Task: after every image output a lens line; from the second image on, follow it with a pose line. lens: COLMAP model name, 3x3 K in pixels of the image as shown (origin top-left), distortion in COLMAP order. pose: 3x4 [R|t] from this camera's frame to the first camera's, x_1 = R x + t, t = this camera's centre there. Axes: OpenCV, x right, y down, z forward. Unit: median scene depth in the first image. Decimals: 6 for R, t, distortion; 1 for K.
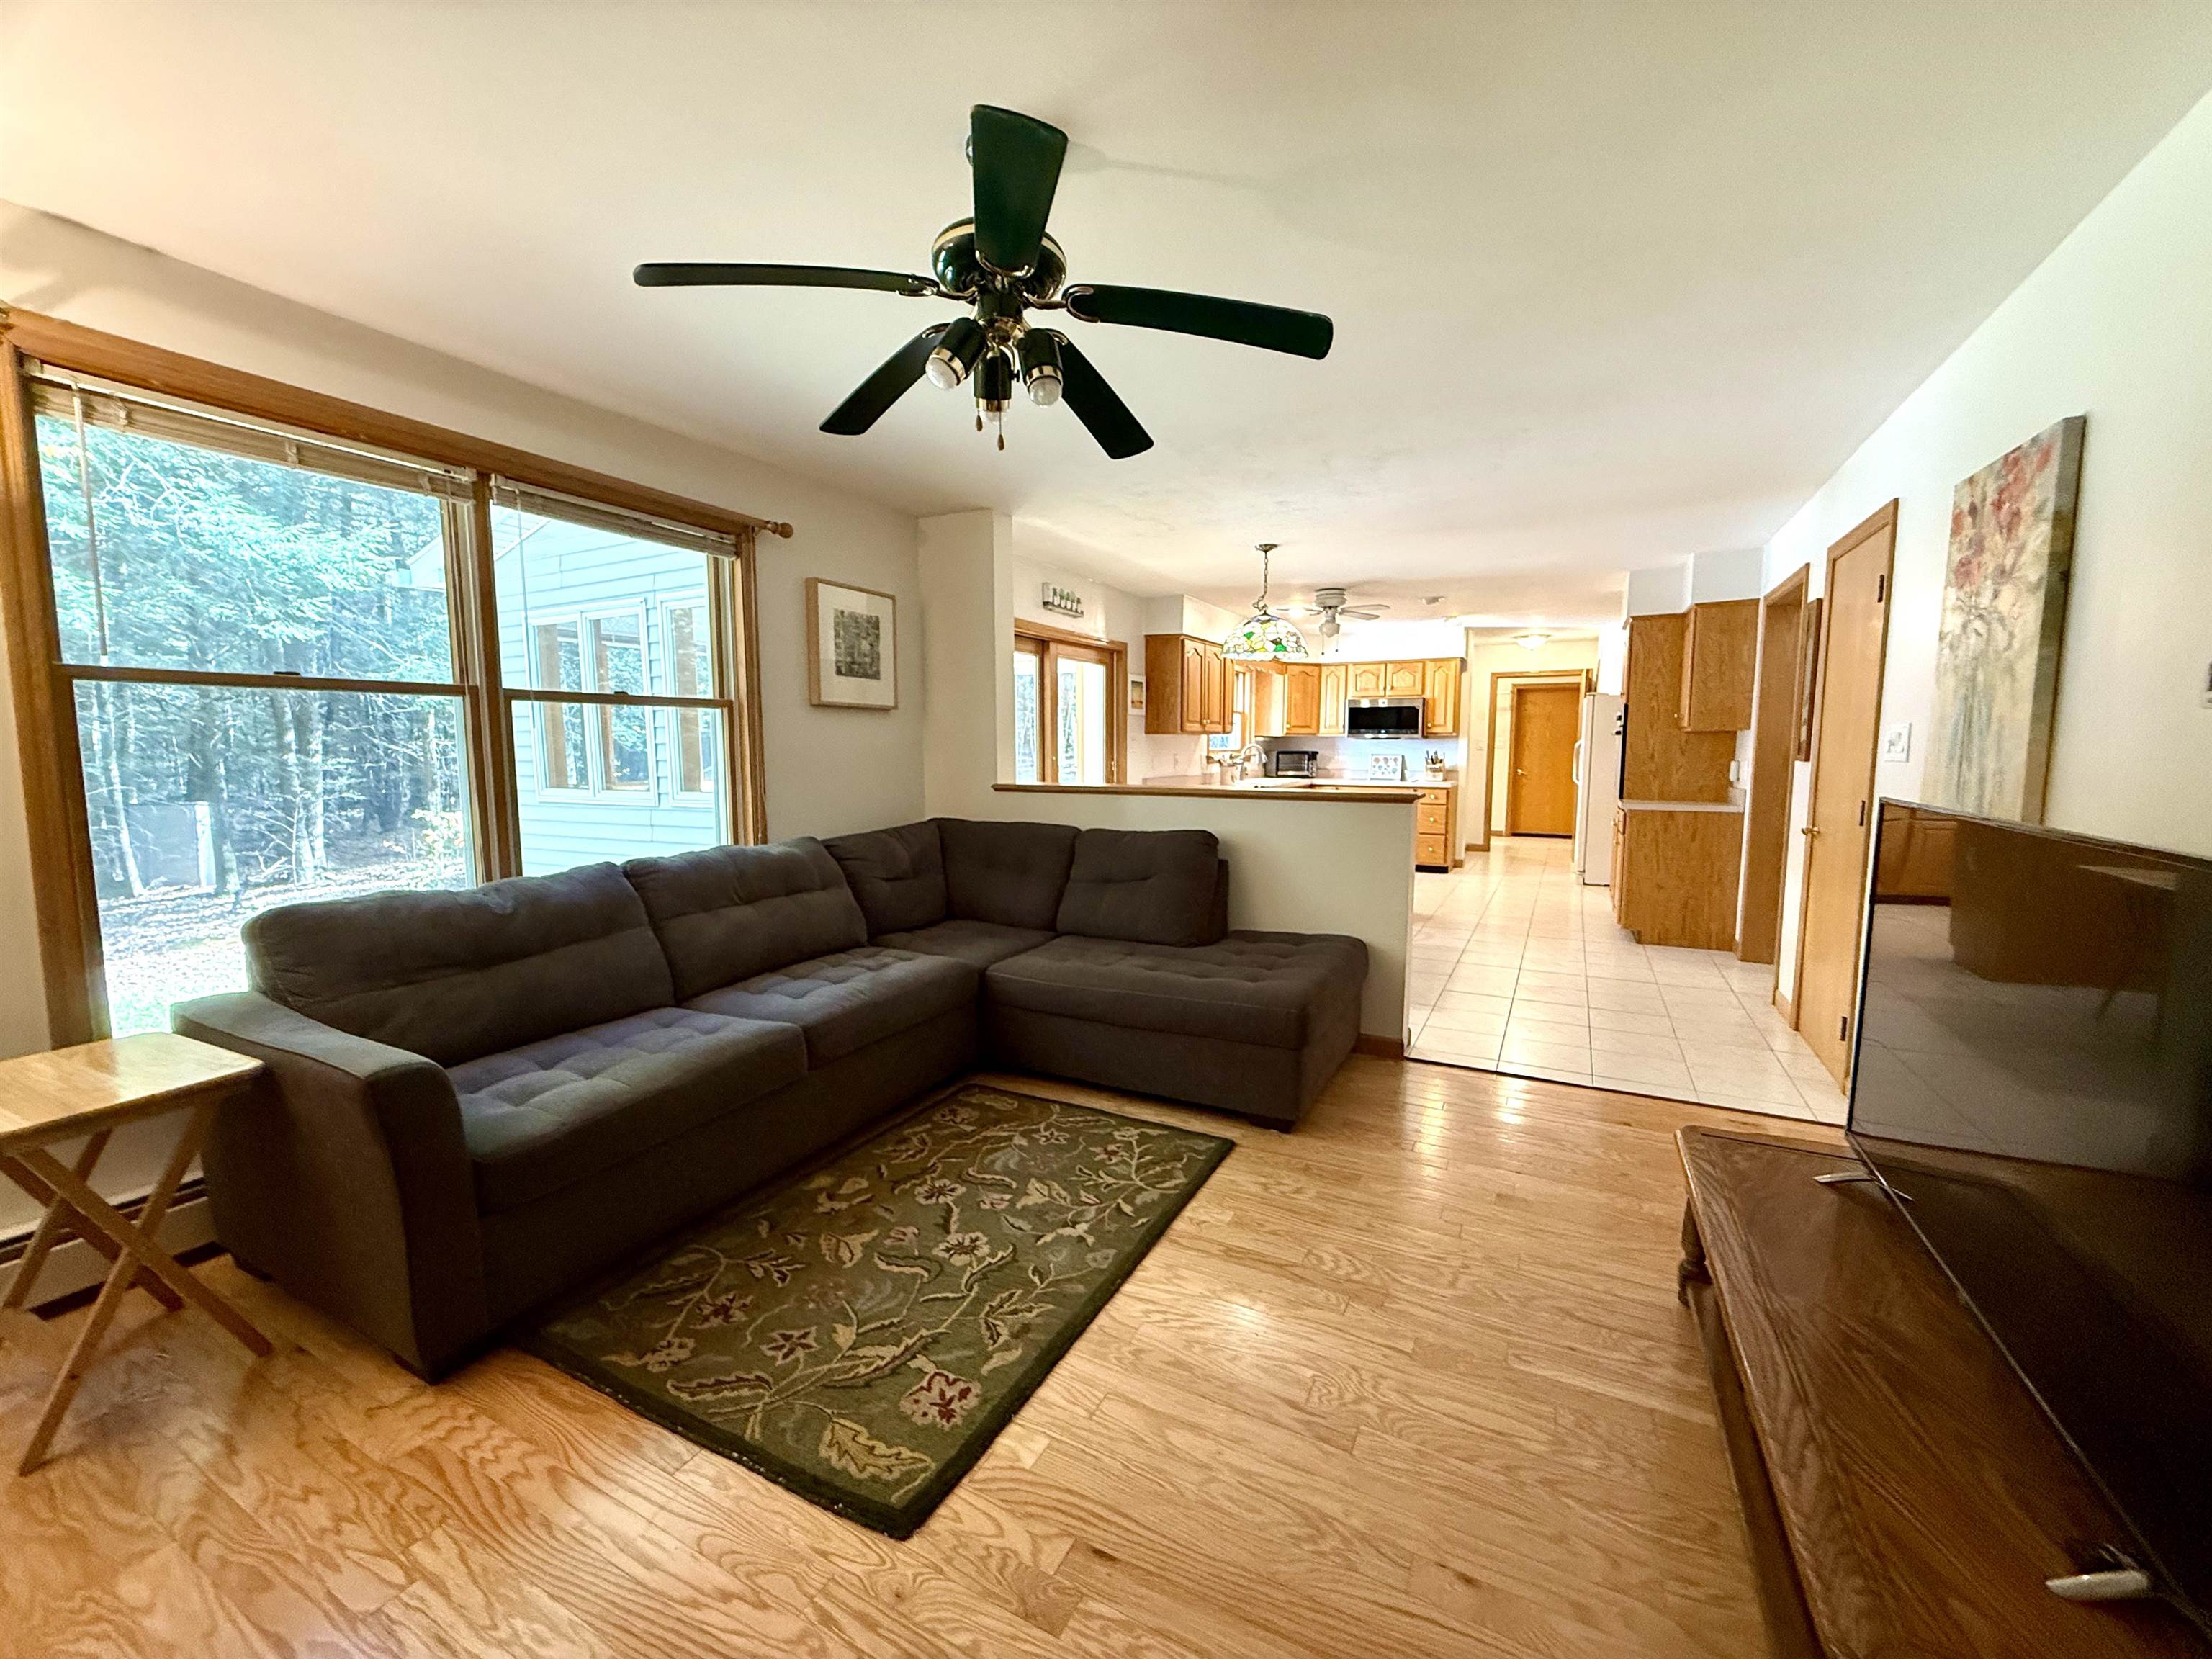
lens RADIAL K [[882.0, 0, 1094.8], [0, 882.0, 830.0], [0, 0, 1]] dist [-0.000088, 0.000580]
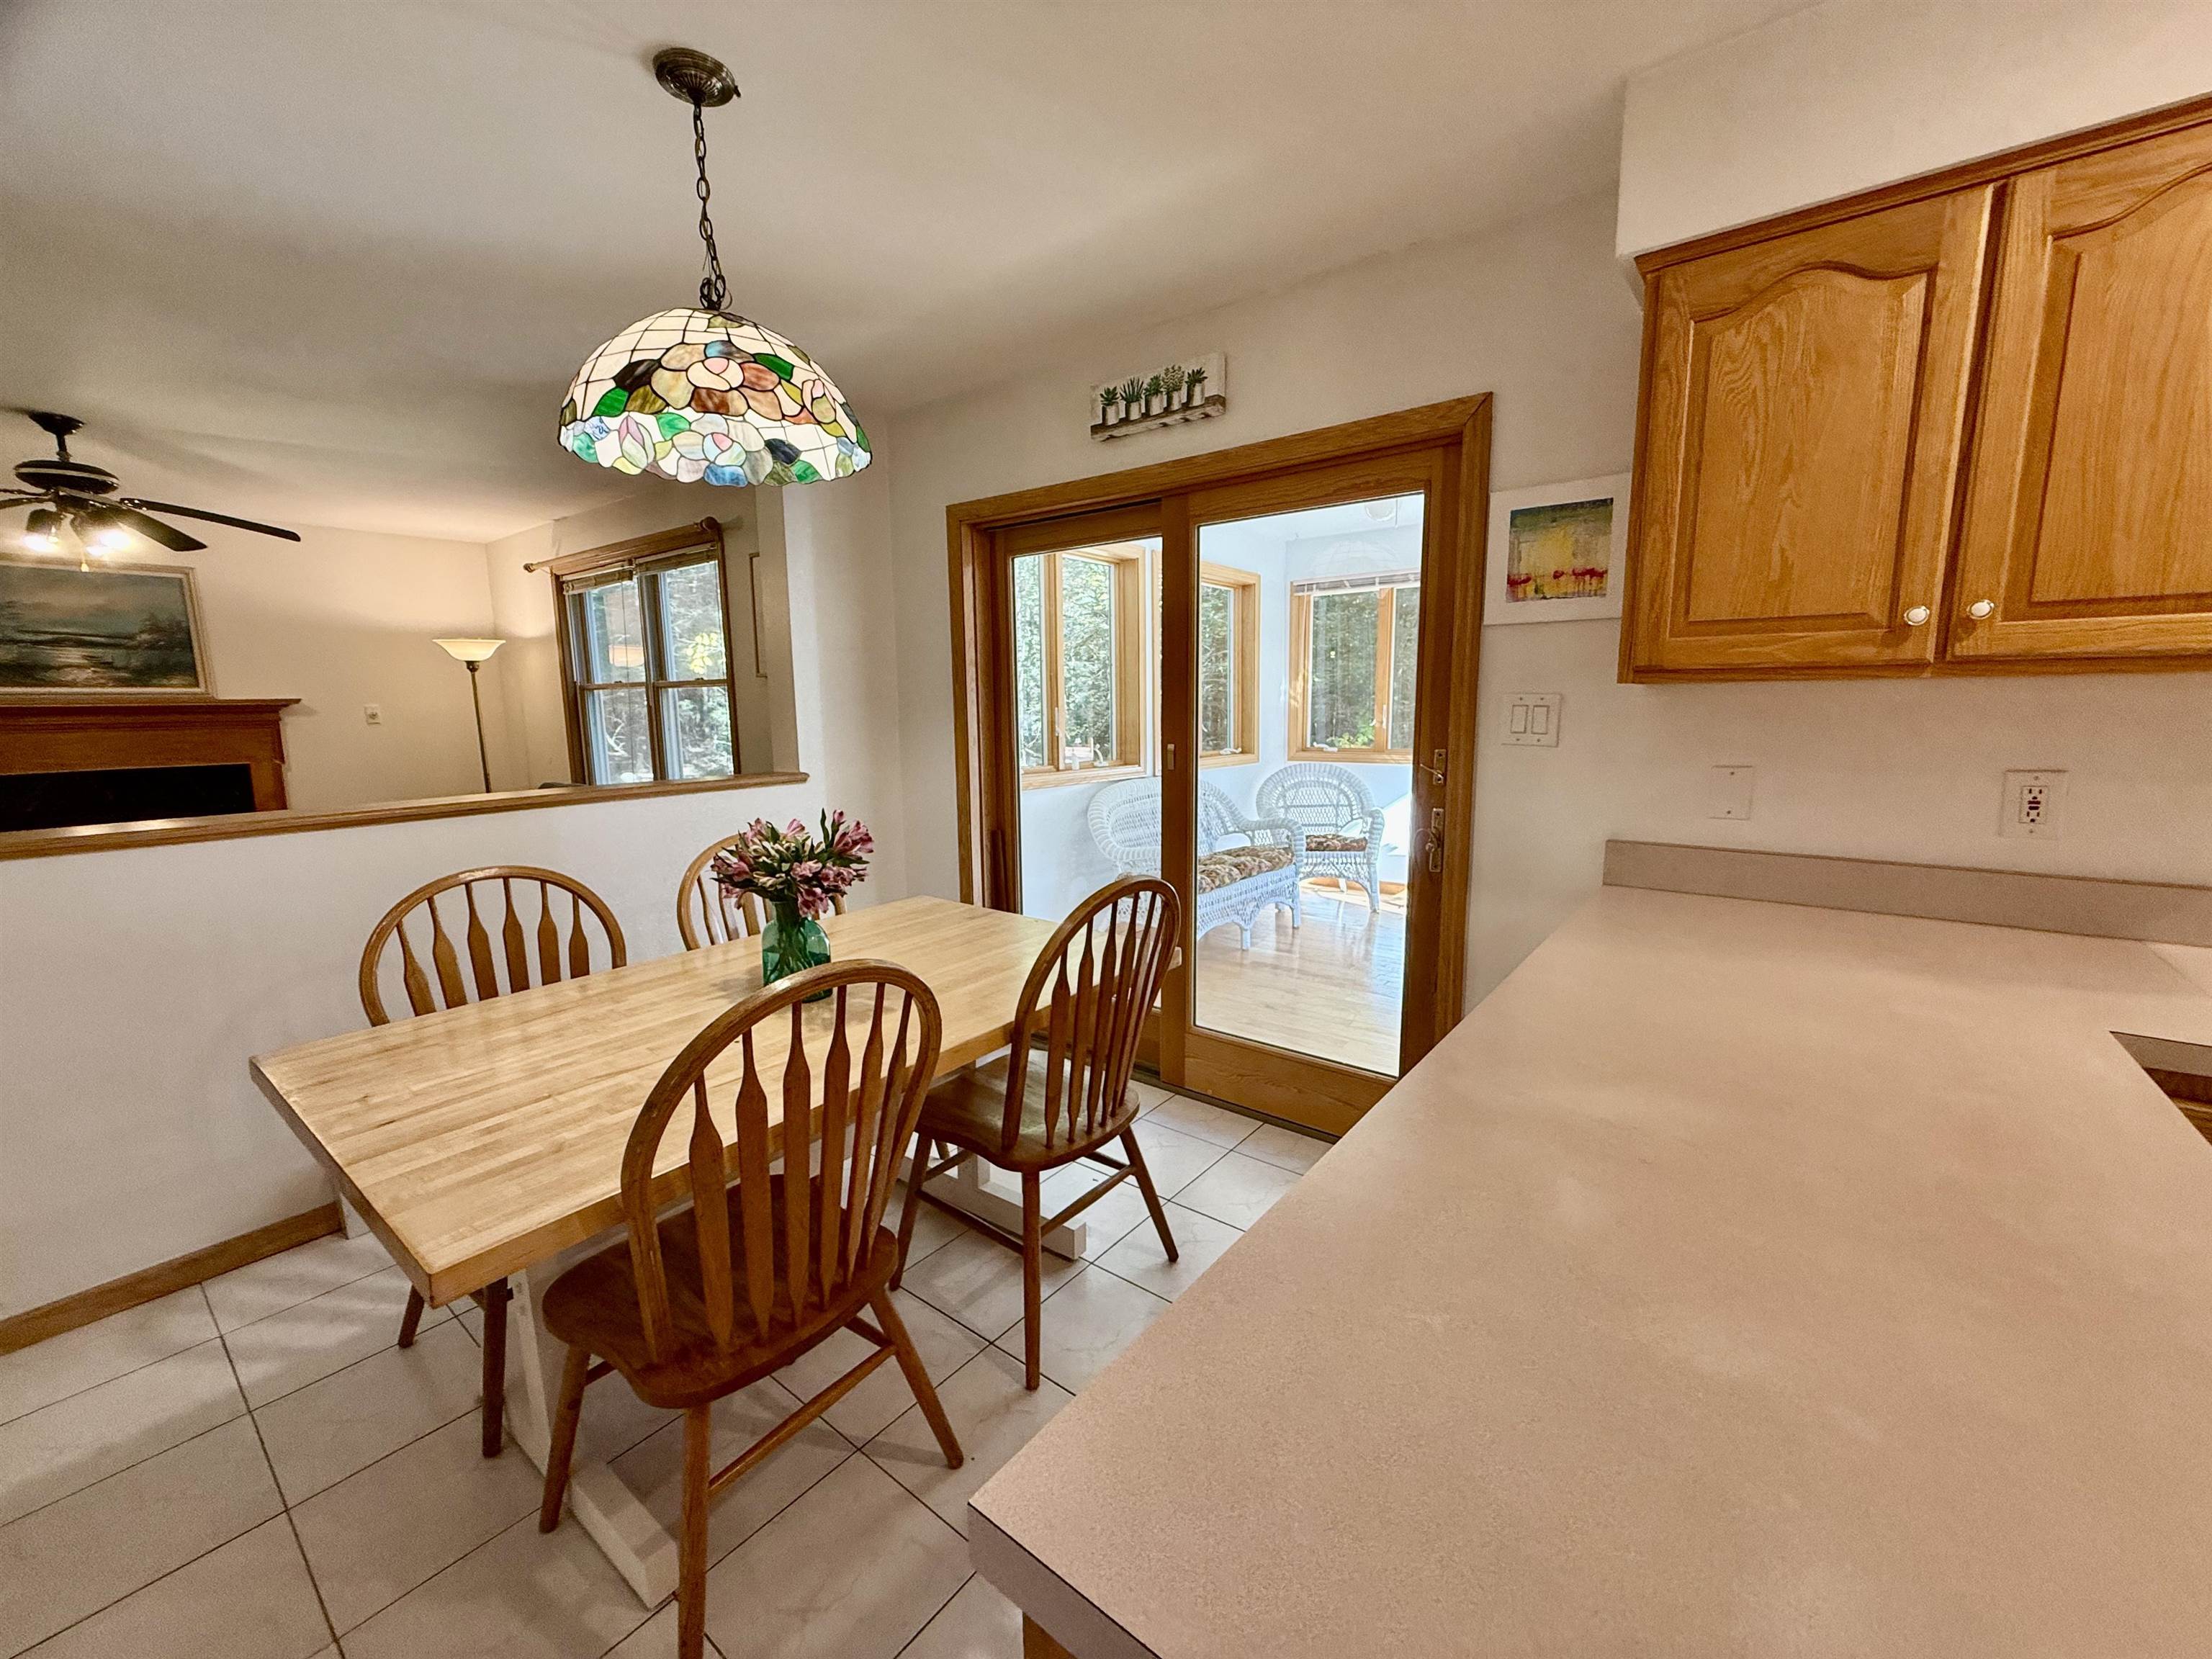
lens RADIAL K [[882.0, 0, 1101.3], [0, 882.0, 829.8], [0, 0, 1]] dist [-0.000088, 0.000580]
pose [[-0.177585, 0.144097, -0.973499, 0.857435], [-0.085648, 0.983205, 0.161158, -0.220802], [0.980371, 0.111997, -0.162261, 2.081123]]
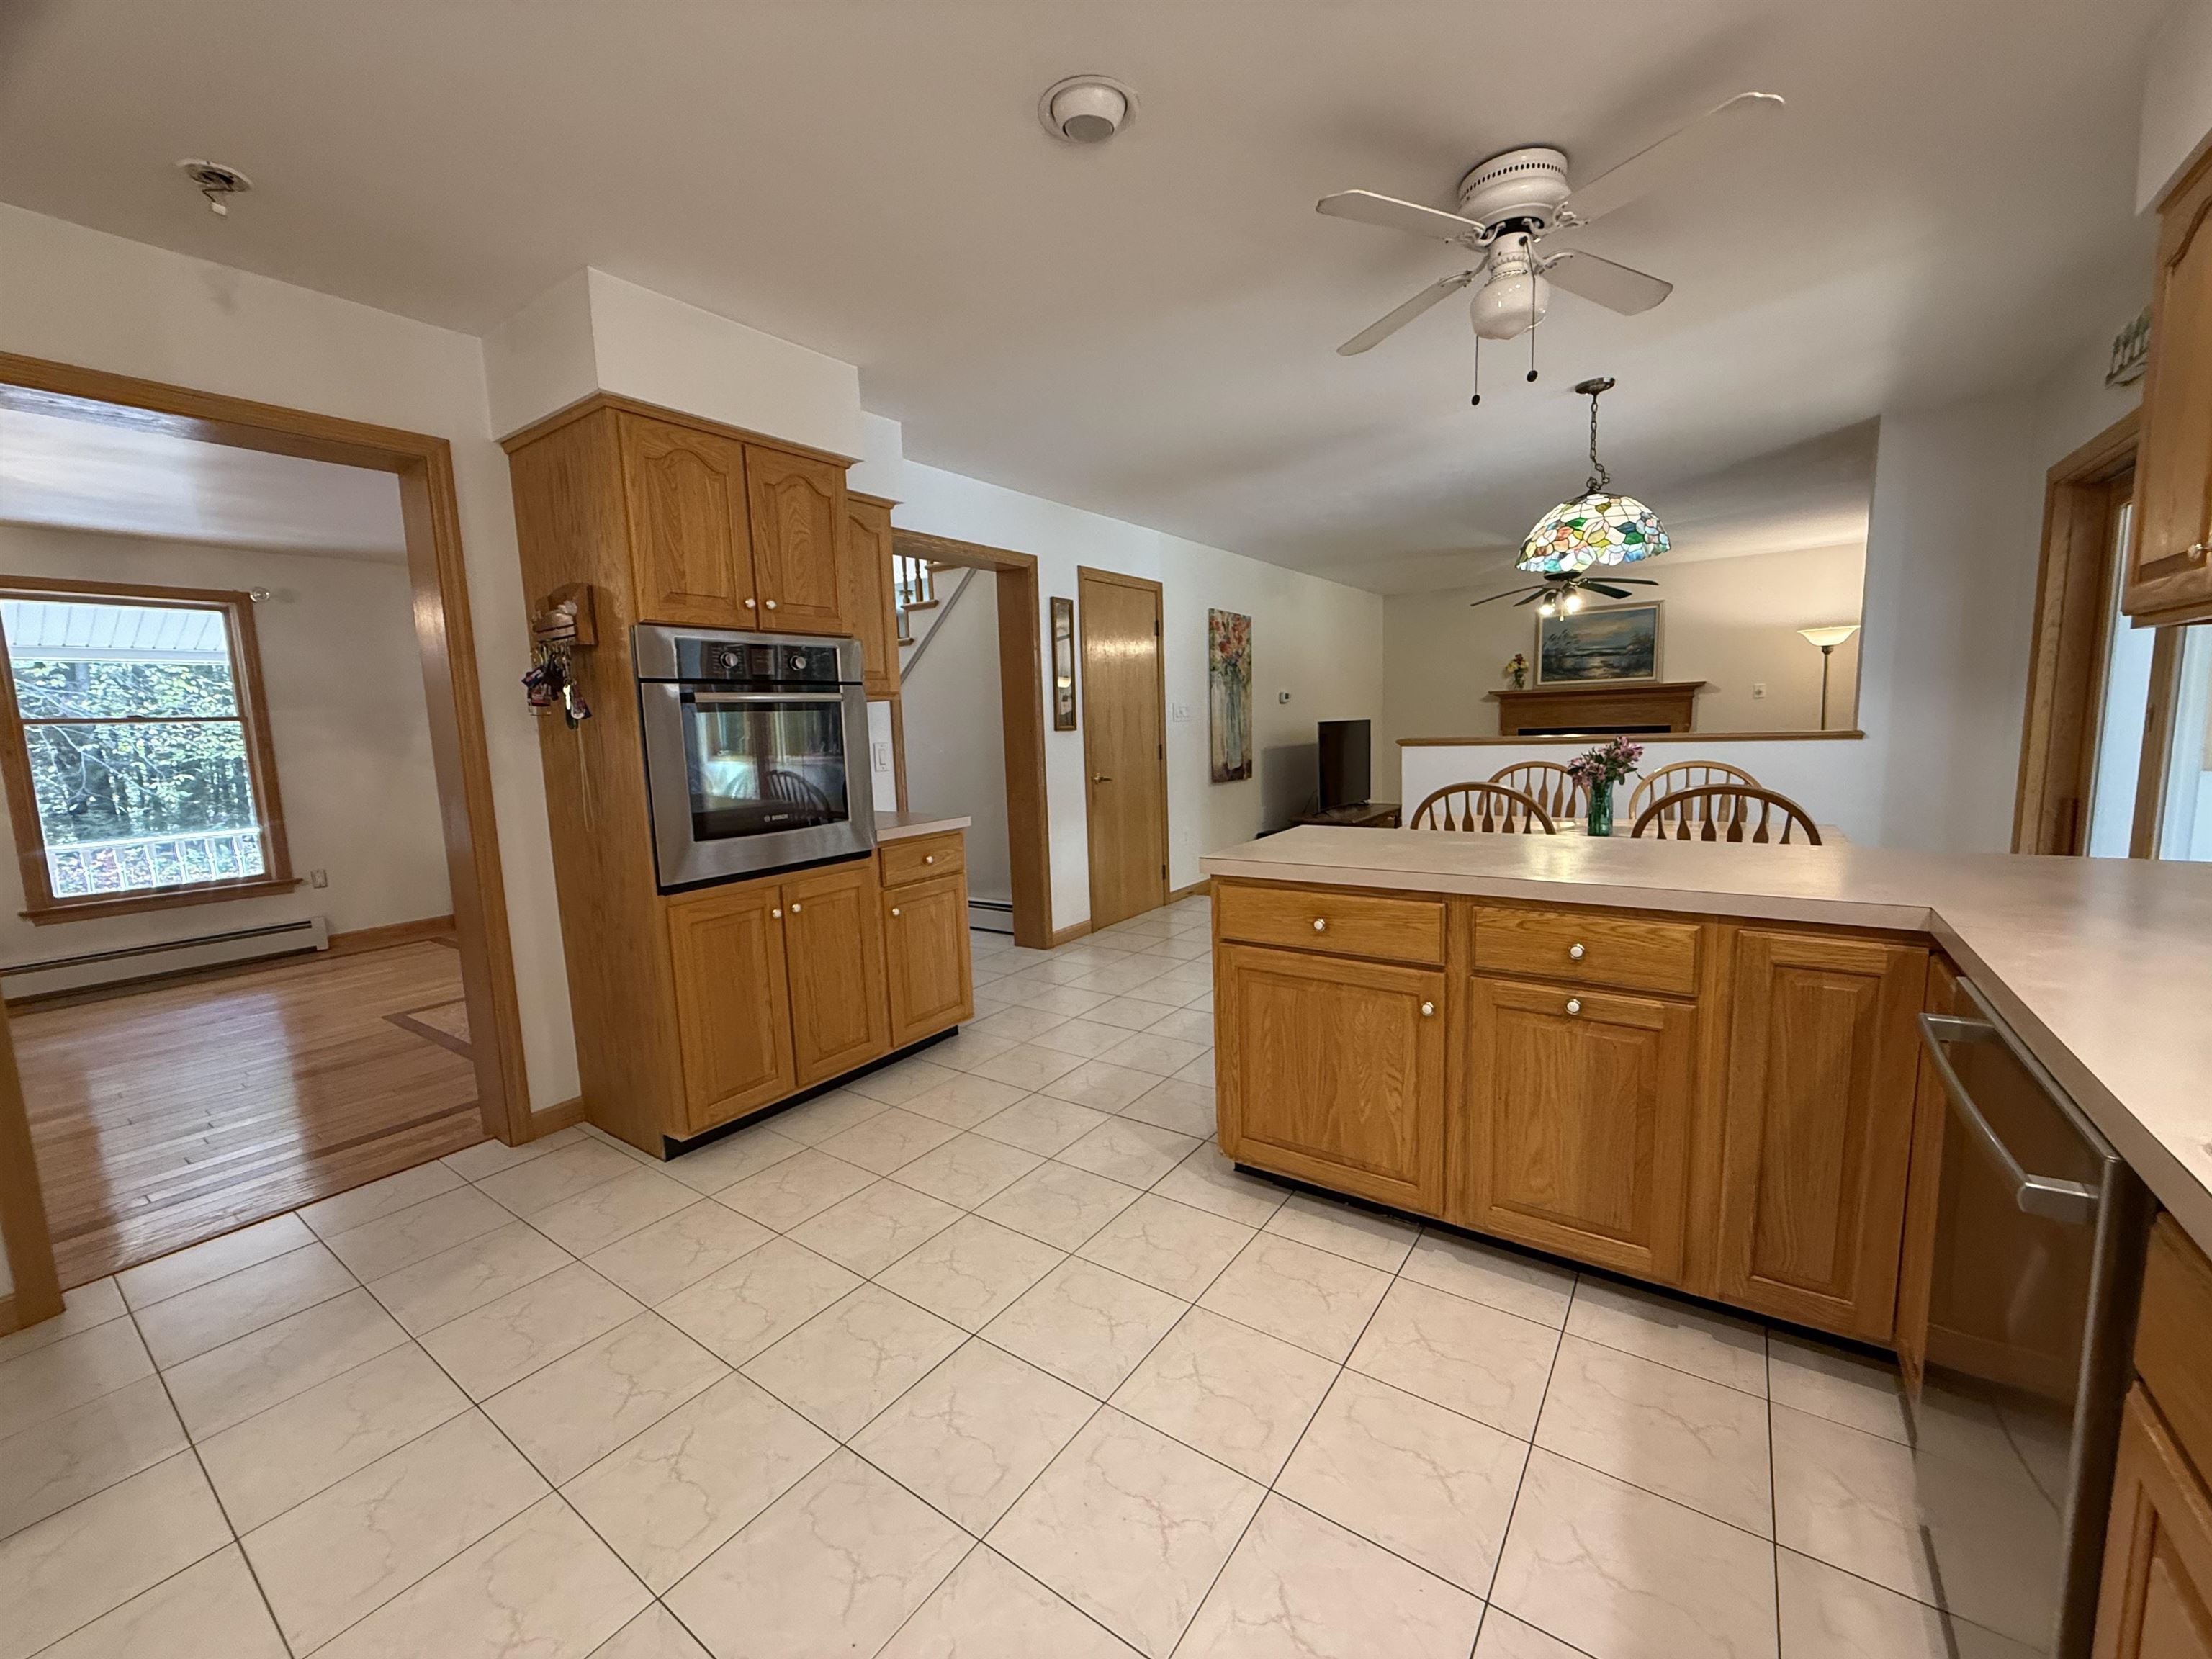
lens RADIAL K [[882.0, 0, 1102.5], [0, 882.0, 829.7], [0, 0, 1]] dist [-0.000088, 0.000580]
pose [[-0.991926, 0.018551, 0.125455, 0.811967], [0.046039, 0.974430, 0.219922, -0.280685], [-0.118168, 0.223923, -0.967417, 2.967966]]
